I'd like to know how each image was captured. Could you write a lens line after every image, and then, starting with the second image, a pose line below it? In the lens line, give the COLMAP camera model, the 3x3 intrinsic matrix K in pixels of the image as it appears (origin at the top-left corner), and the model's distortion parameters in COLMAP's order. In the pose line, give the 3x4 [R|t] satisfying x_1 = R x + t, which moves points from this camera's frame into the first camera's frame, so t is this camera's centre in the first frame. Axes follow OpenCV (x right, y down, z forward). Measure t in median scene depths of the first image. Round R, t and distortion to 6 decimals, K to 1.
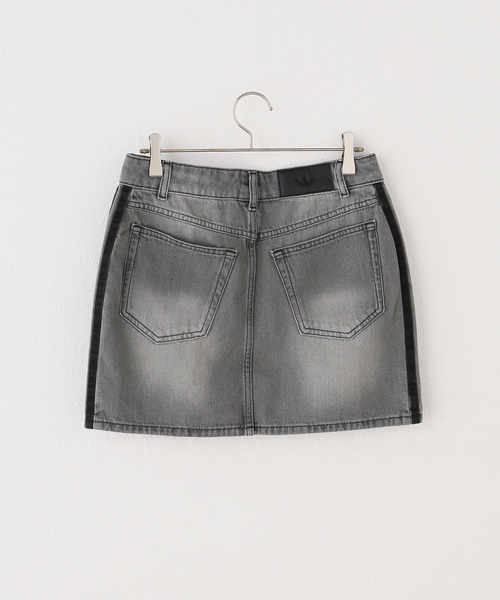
lens RADIAL K [[1398.7, 0, 249.9], [0, 1398.7, 297.2], [0, 0, 1]] dist [0.521984, 0.000000]
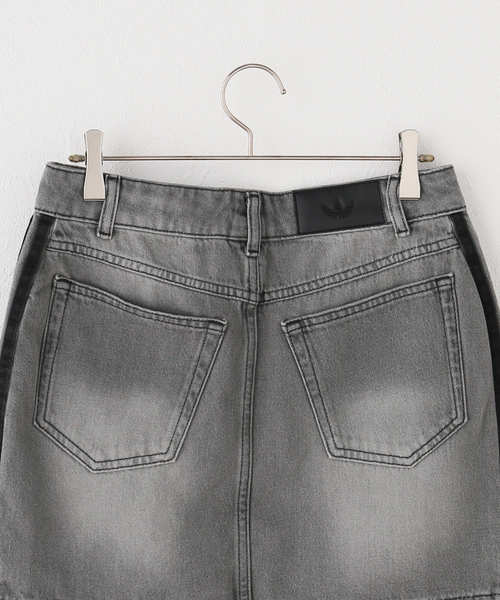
lens RADIAL K [[1398.7, 0, 248.1], [0, 1398.7, 296.8], [0, 0, 1]] dist [0.521984, 0.000000]
pose [[0.999973, 0.007252, -0.001489, 0.001104], [-0.007290, 0.999613, -0.026852, -0.027414], [0.001294, 0.026862, 0.999638, 0.384982]]
